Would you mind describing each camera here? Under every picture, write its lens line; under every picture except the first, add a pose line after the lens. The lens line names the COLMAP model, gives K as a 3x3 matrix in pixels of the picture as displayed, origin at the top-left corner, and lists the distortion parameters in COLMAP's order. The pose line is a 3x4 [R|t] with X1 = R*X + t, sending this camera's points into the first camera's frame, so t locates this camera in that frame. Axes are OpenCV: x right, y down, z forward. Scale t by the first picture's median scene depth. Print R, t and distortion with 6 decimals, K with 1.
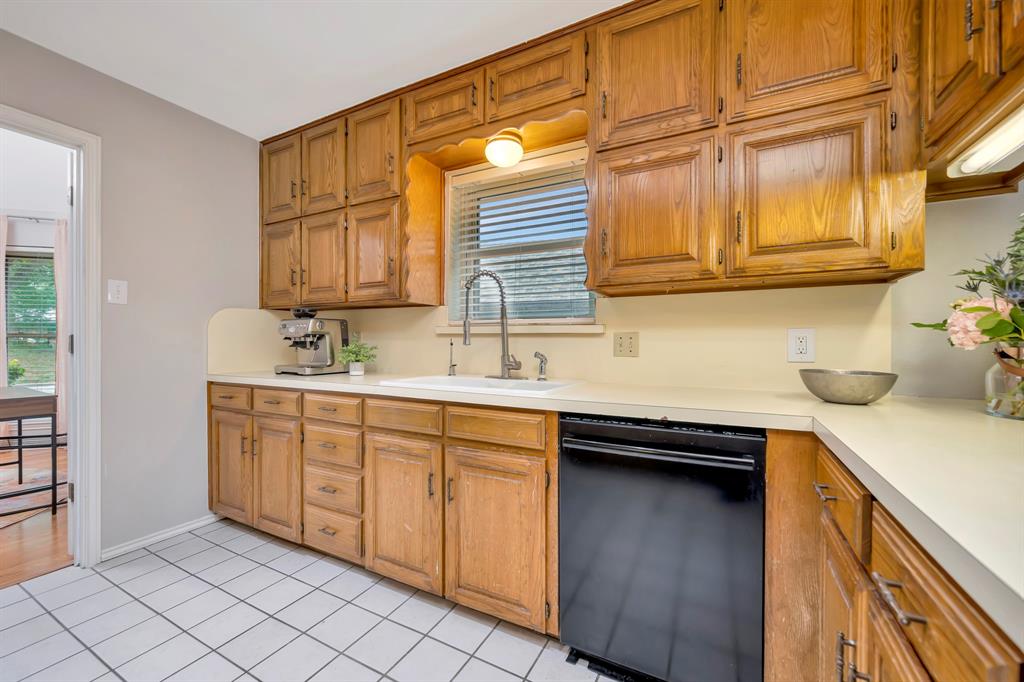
lens RADIAL K [[400.1, 0, 512.0], [0, 400.1, 341.0], [0, 0, 1]] dist [-0.008646, -0.000147]
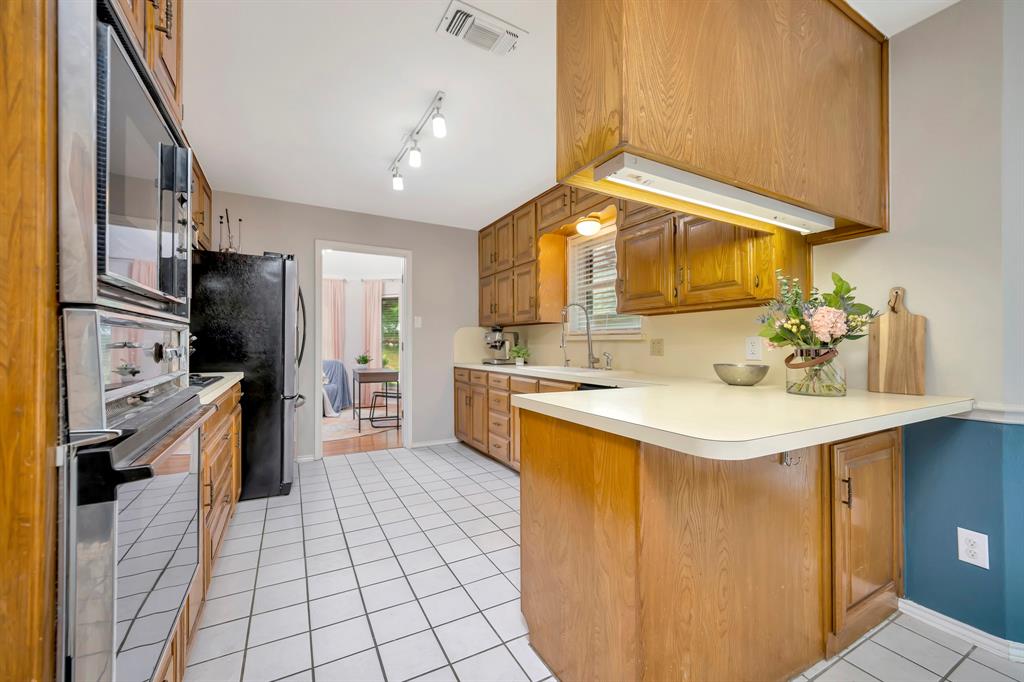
lens RADIAL K [[402.6, 0, 515.9], [0, 402.6, 346.1], [0, 0, 1]] dist [-0.000684, -0.000071]
pose [[0.834629, 0.001084, -0.550812, 0.572589], [0.001097, 0.999993, 0.003630, -0.001827], [0.550812, -0.003634, 0.834621, -0.463358]]
